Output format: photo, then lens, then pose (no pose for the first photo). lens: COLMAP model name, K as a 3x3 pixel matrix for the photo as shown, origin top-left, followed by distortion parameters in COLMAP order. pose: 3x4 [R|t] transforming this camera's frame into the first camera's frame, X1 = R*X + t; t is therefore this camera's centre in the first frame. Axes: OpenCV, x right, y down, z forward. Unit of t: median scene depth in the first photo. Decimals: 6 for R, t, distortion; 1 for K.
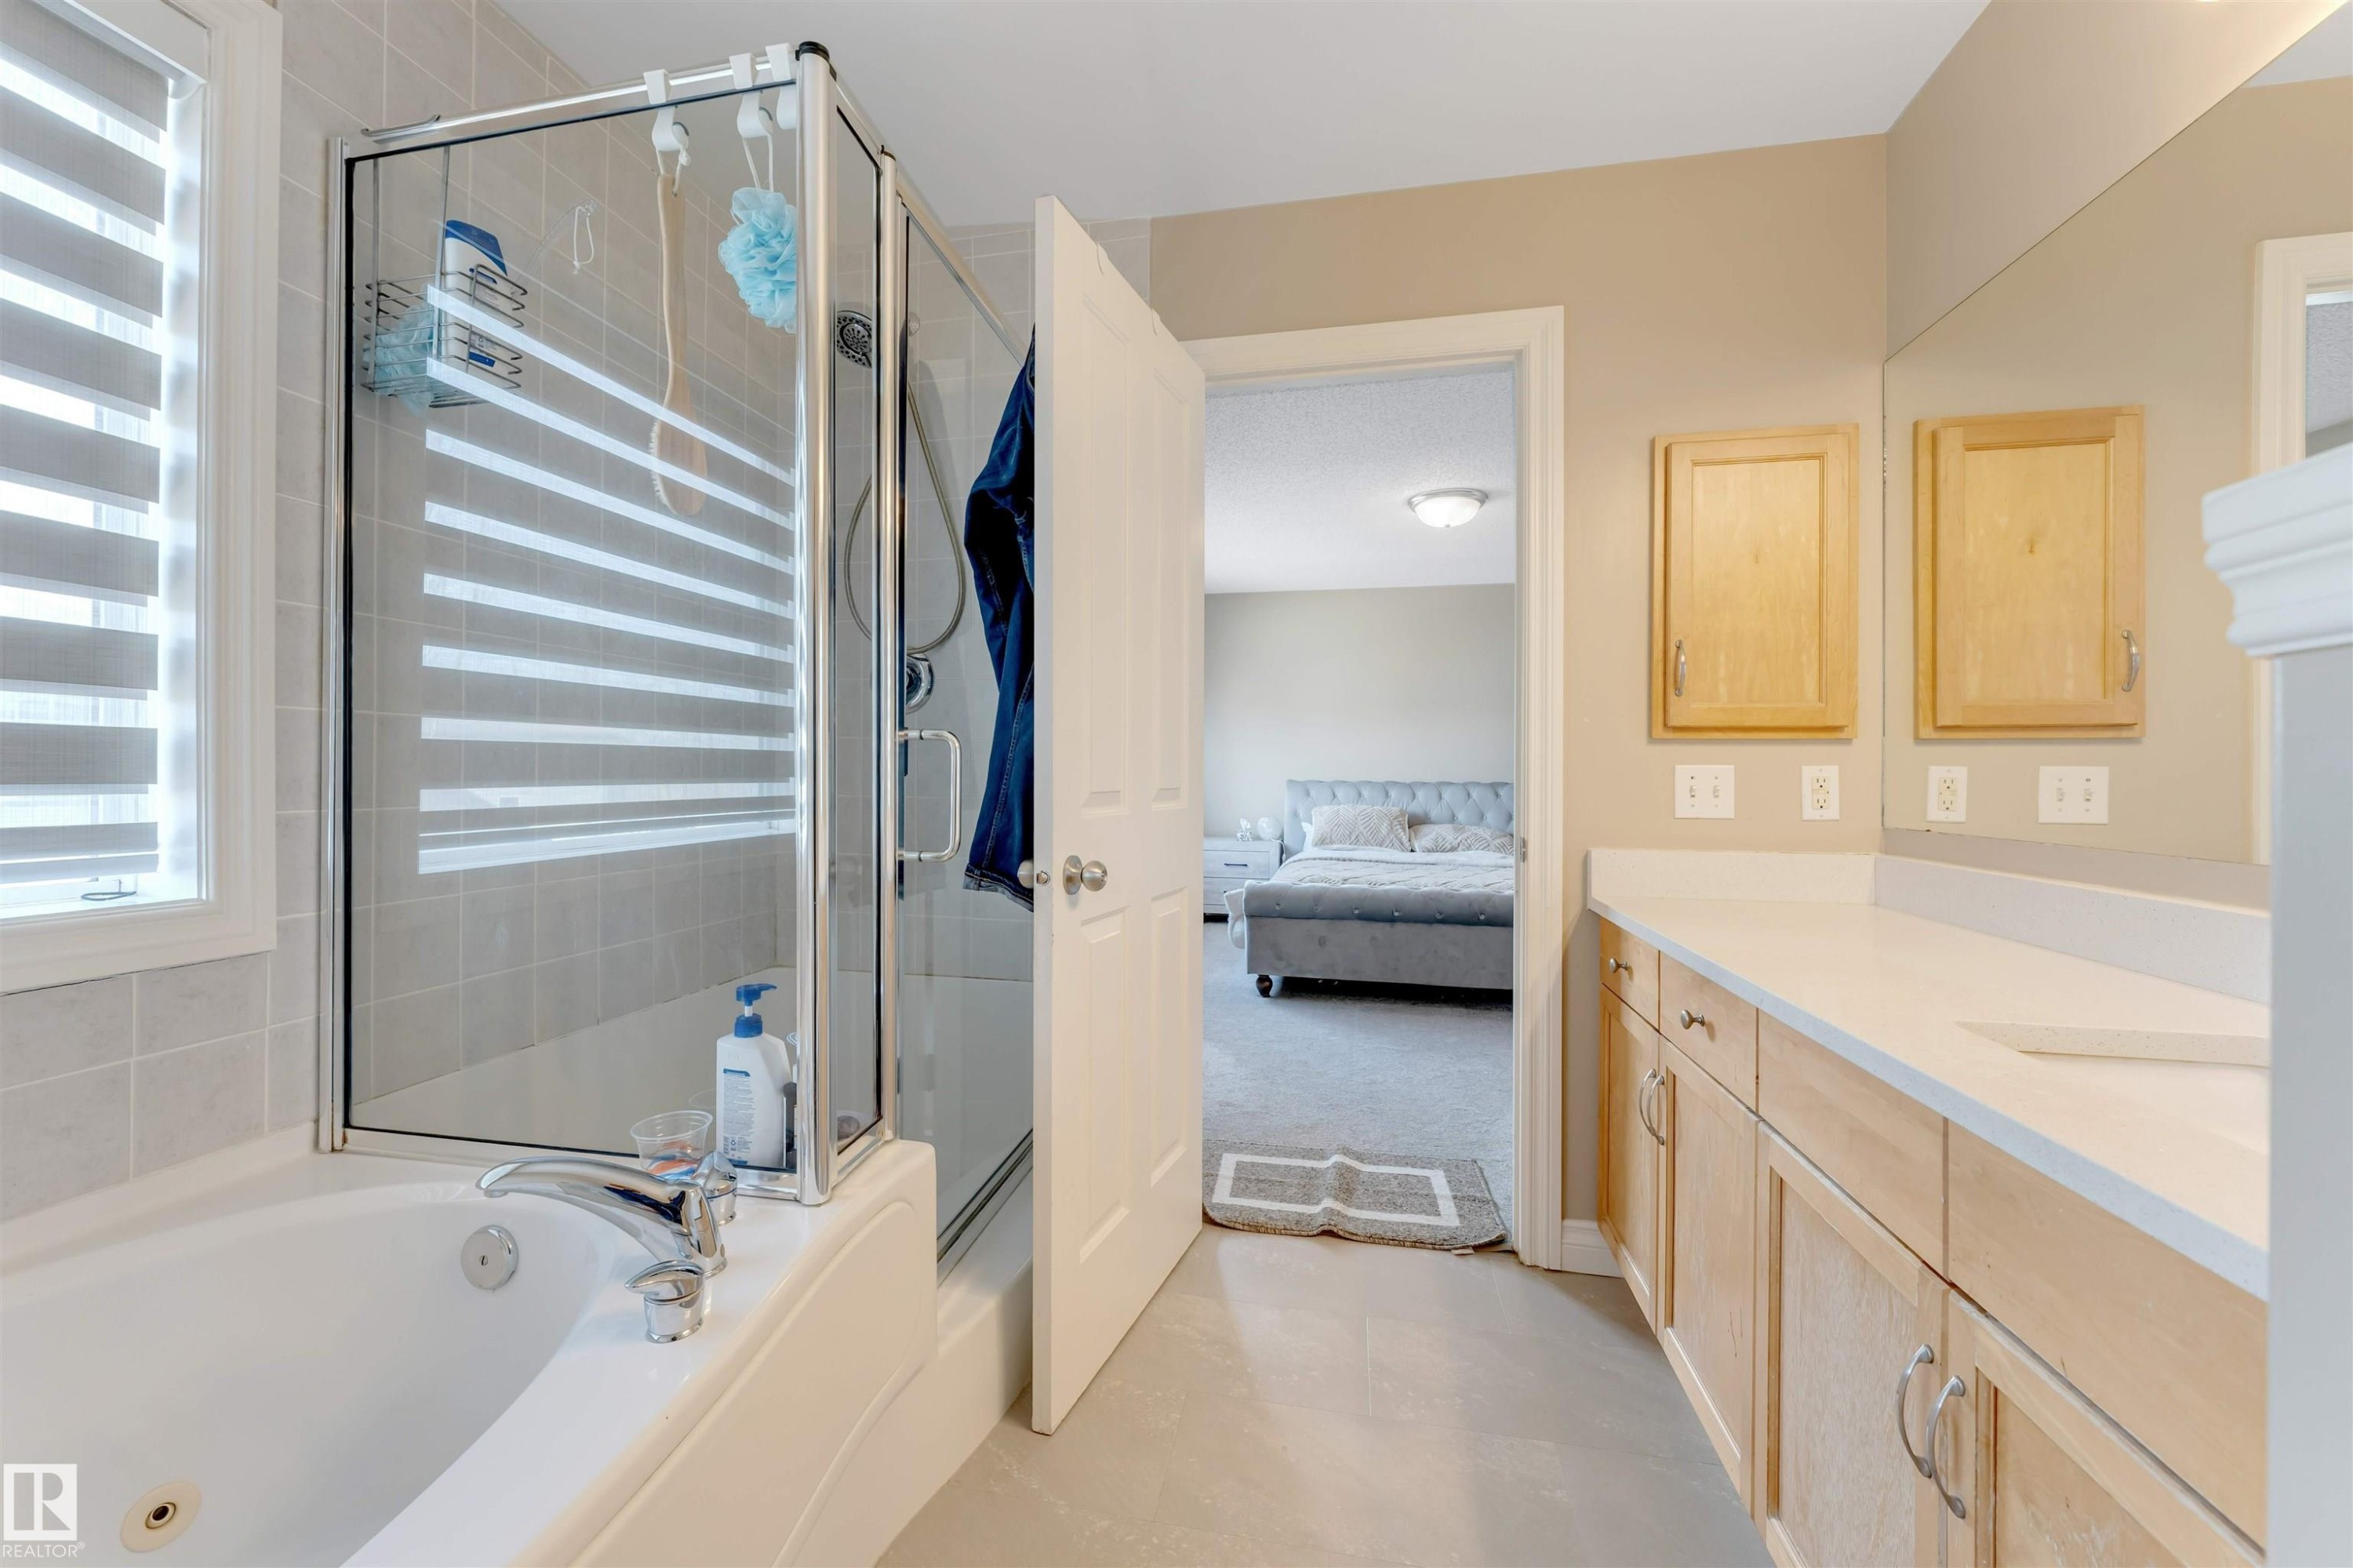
lens RADIAL K [[954.6, 0, 1166.9], [0, 954.6, 776.4], [0, 0, 1]] dist [-0.003122, -0.000271]
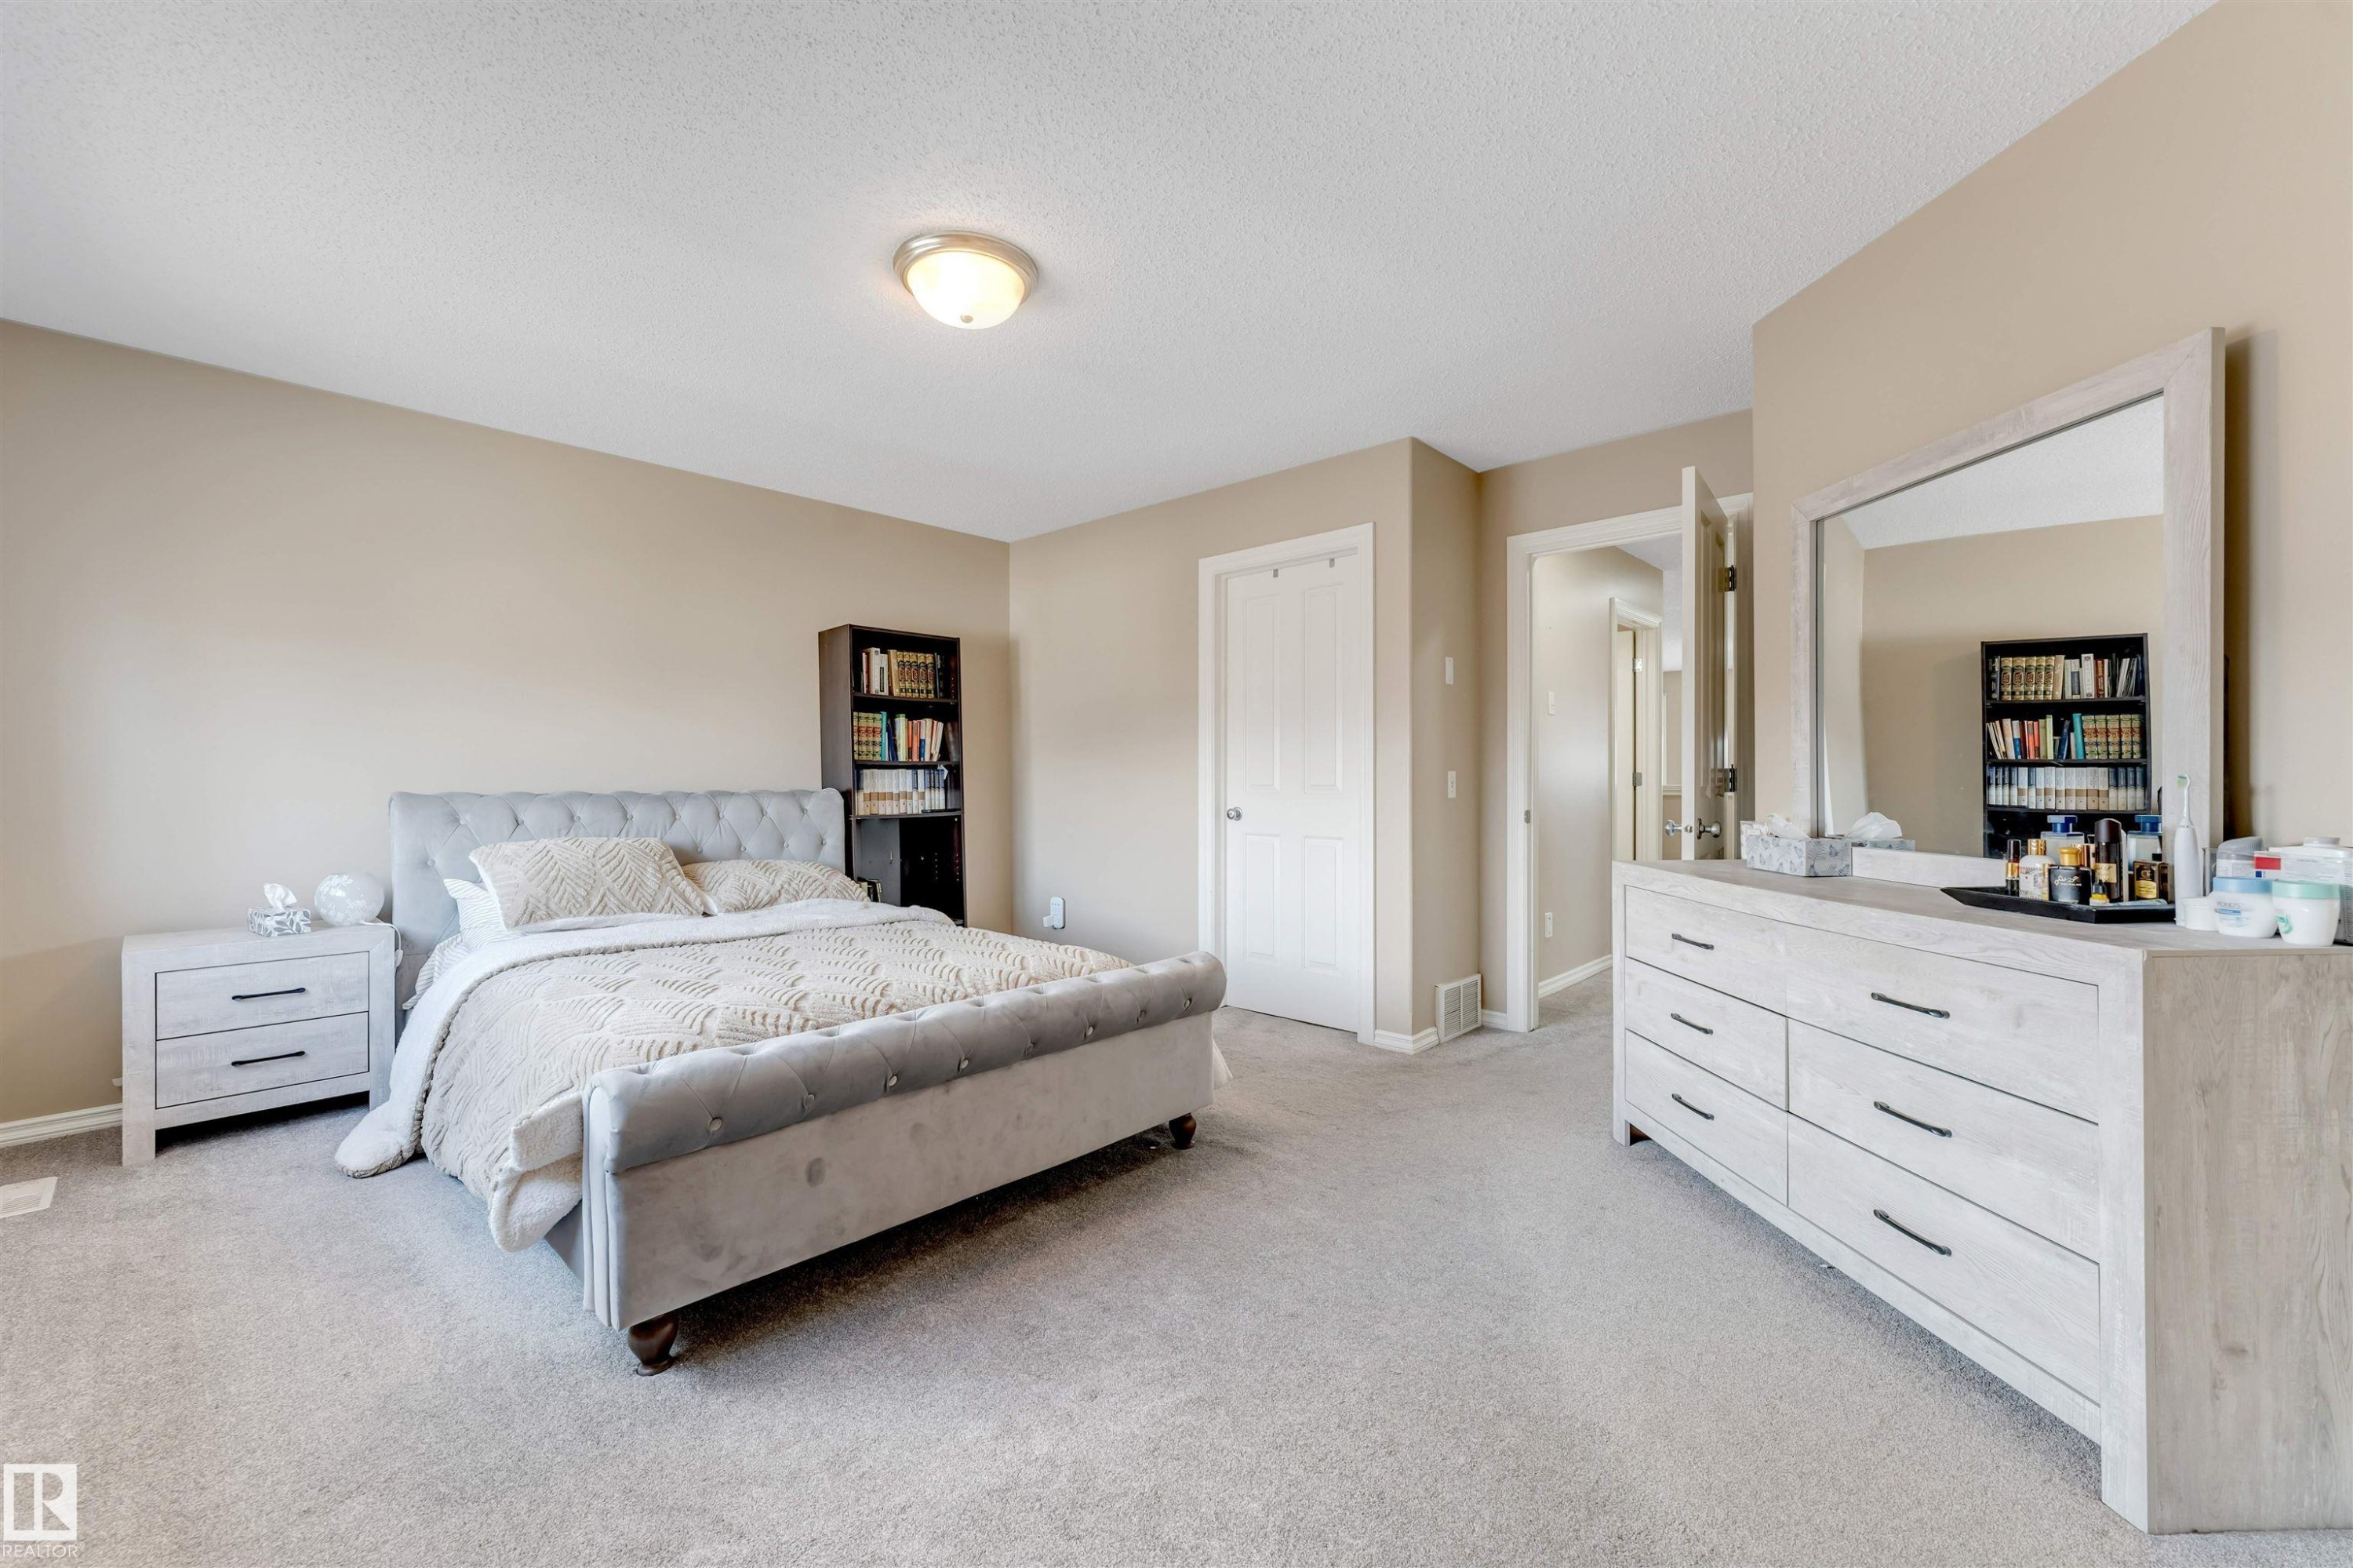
lens RADIAL K [[954.6, 0, 1179.4], [0, 954.6, 770.4], [0, 0, 1]] dist [-0.003122, -0.000271]
pose [[0.518277, 0.000023, 0.855213, -0.080746], [0.007143, 0.999965, -0.004355, -0.002652], [-0.855183, 0.008366, 0.518259, 0.436183]]
